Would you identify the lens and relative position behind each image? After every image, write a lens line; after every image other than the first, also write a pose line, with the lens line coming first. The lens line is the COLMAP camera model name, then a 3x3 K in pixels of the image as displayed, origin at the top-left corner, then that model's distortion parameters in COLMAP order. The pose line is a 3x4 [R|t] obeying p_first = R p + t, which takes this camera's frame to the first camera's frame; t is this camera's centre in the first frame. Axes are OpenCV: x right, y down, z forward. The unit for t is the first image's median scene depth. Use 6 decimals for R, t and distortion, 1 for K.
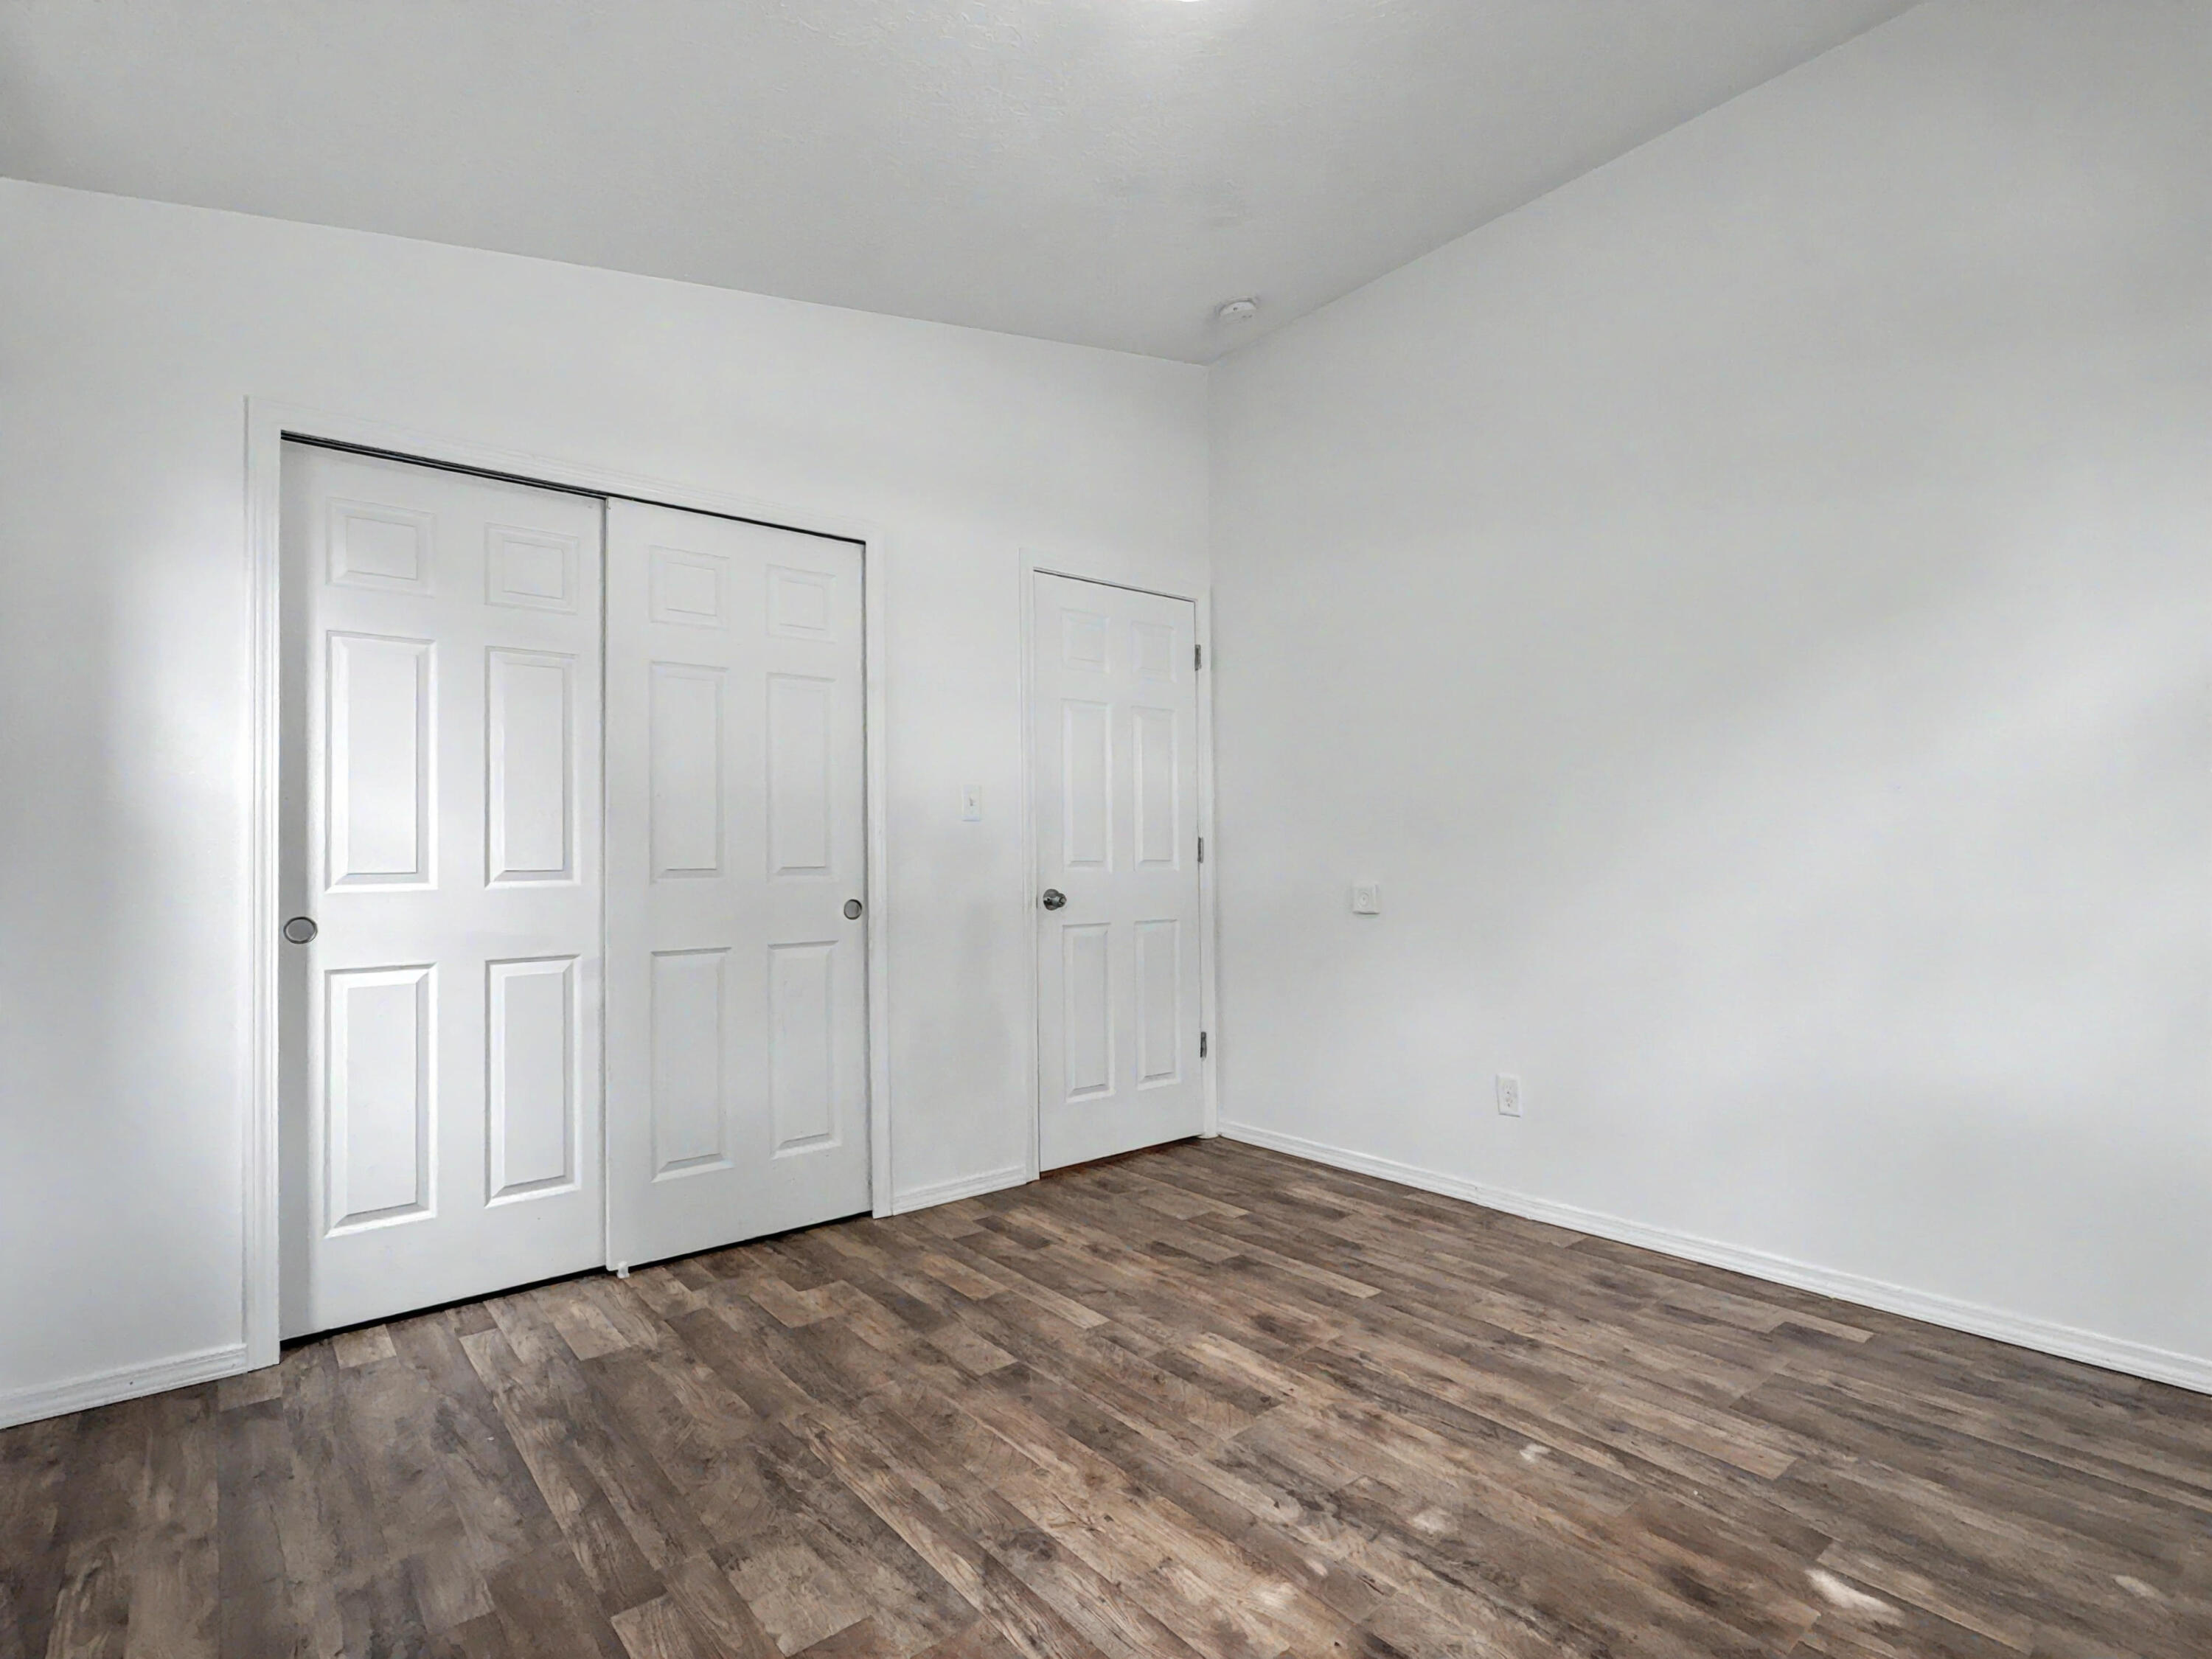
lens RADIAL K [[884.1, 0, 1108.1], [0, 884.1, 832.4], [0, 0, 1]] dist [0.000737, -0.000489]
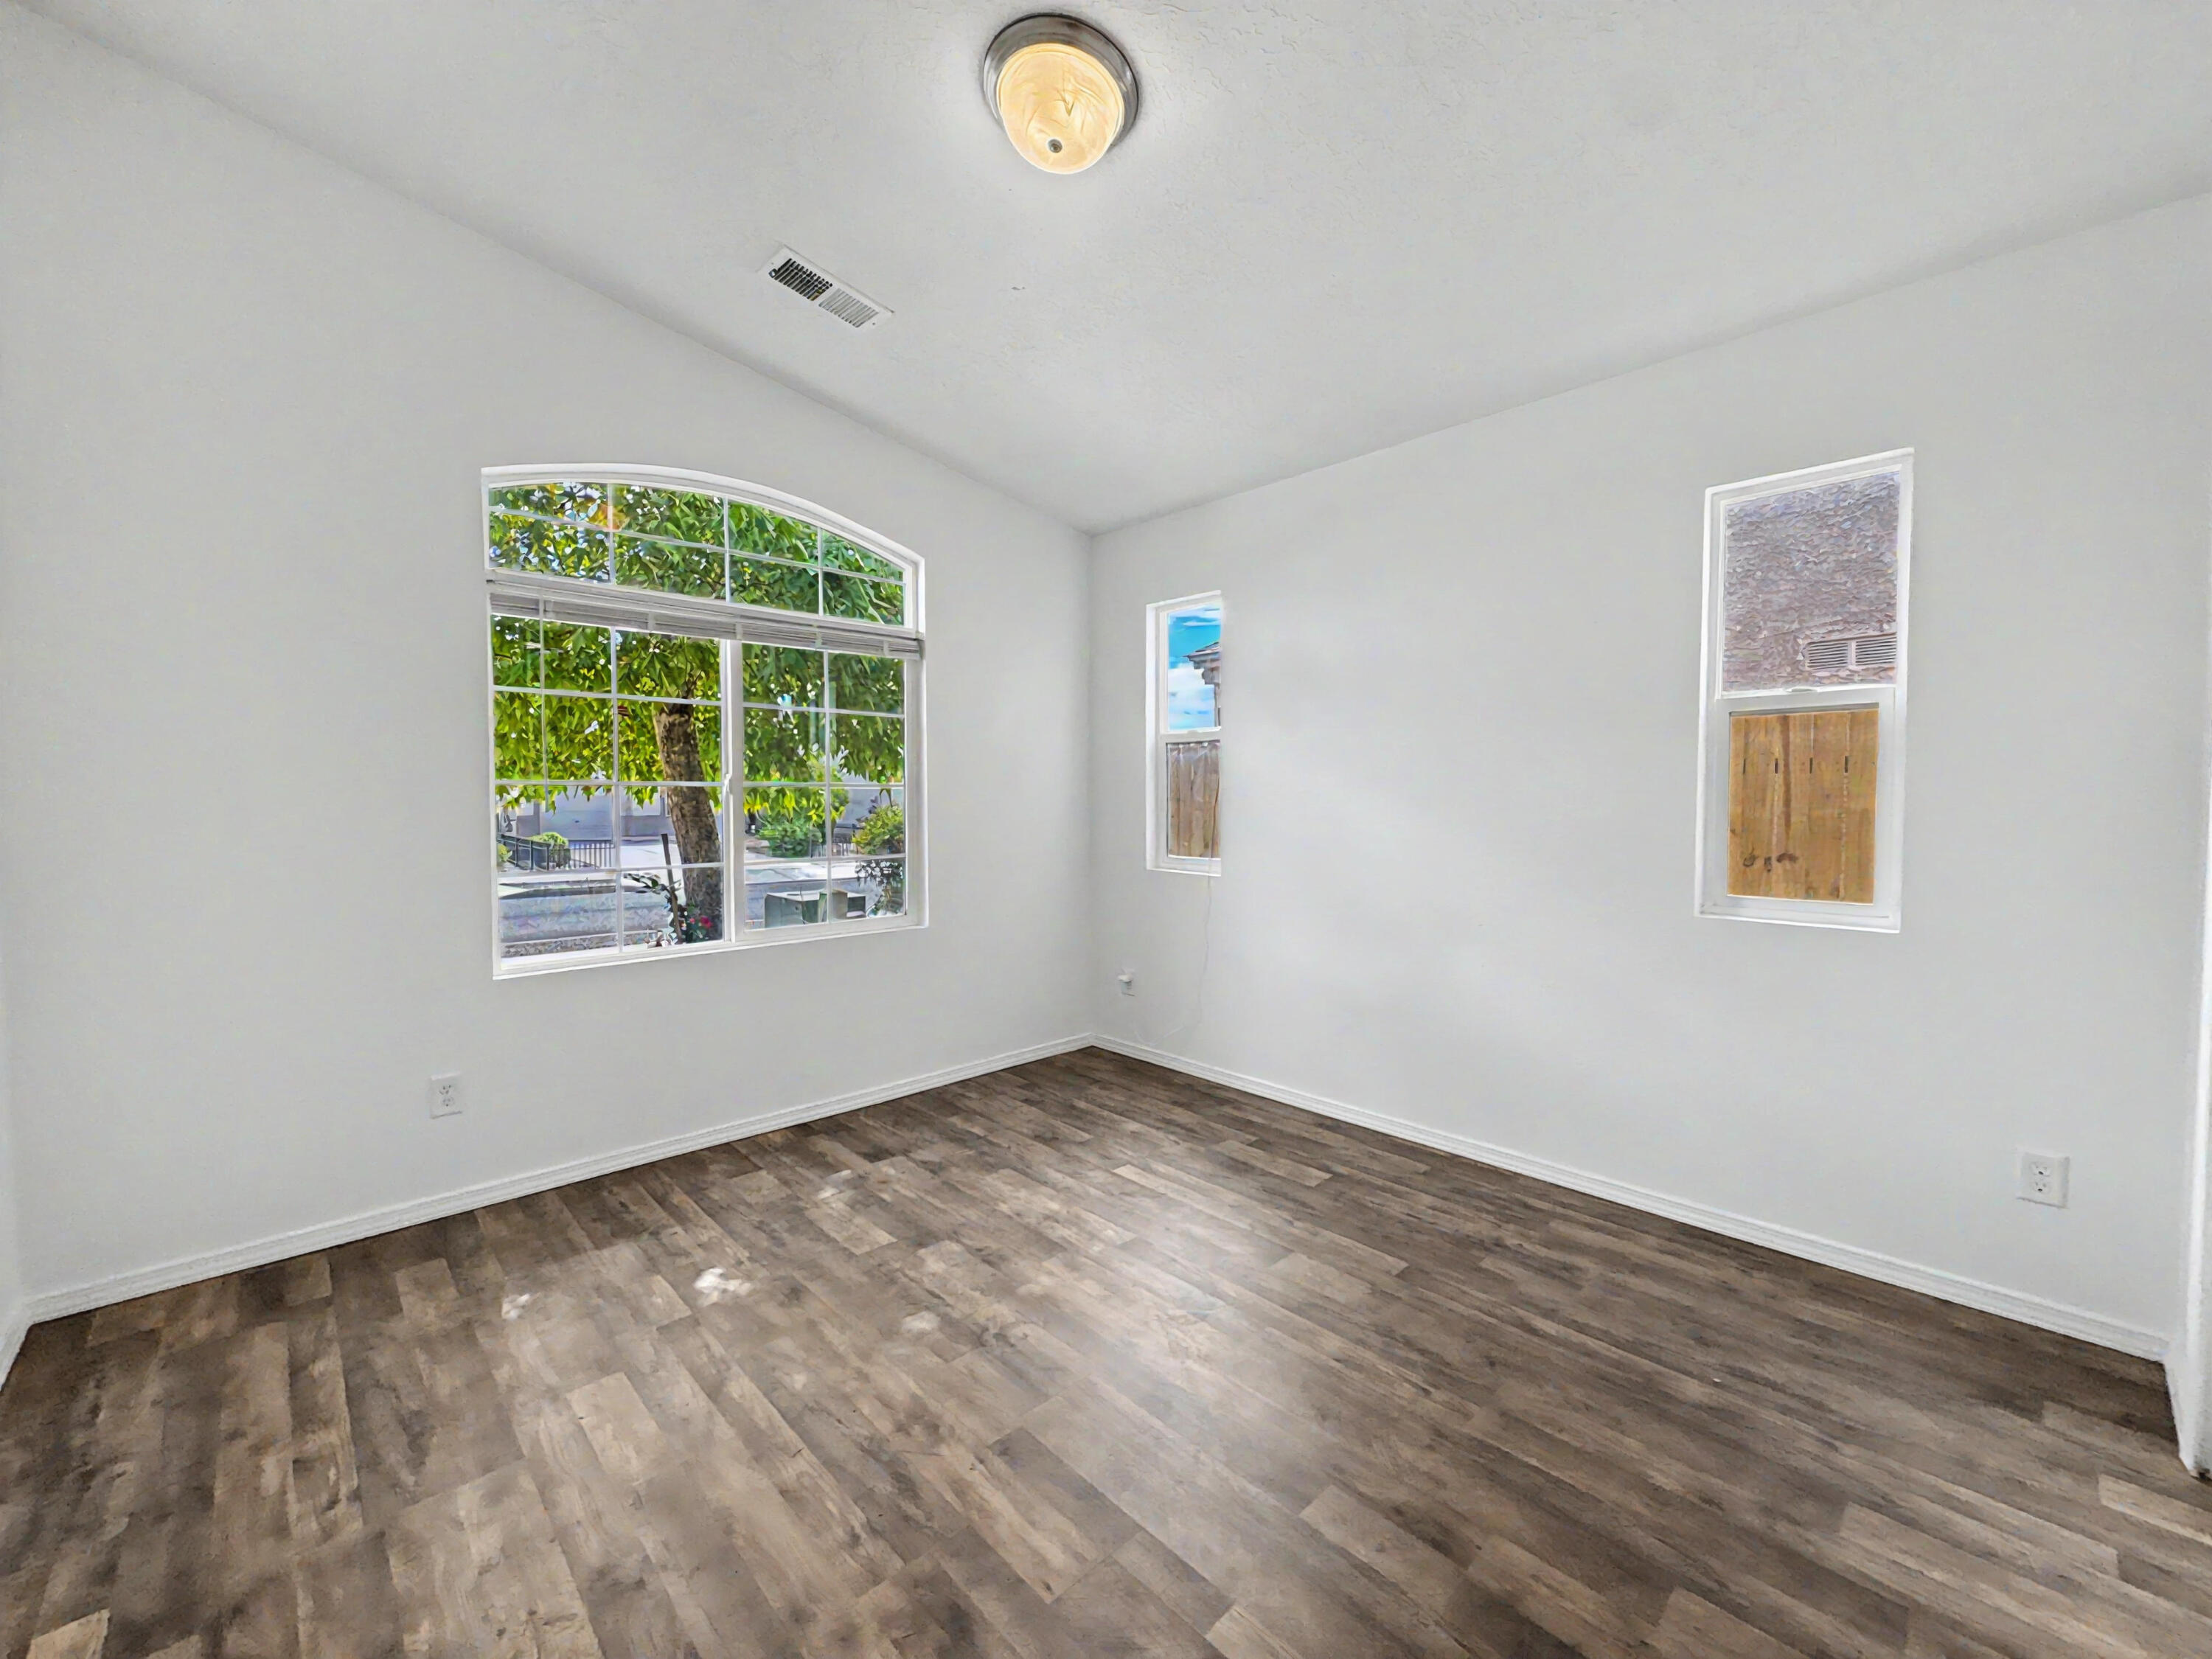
lens RADIAL K [[884.1, 0, 1108.1], [0, 884.1, 832.4], [0, 0, 1]] dist [0.000737, -0.000489]
pose [[-0.996239, 0.018224, -0.084707, 0.143337], [0.017180, 0.999767, 0.013038, -0.027396], [0.084924, 0.011534, -0.996321, 2.036109]]
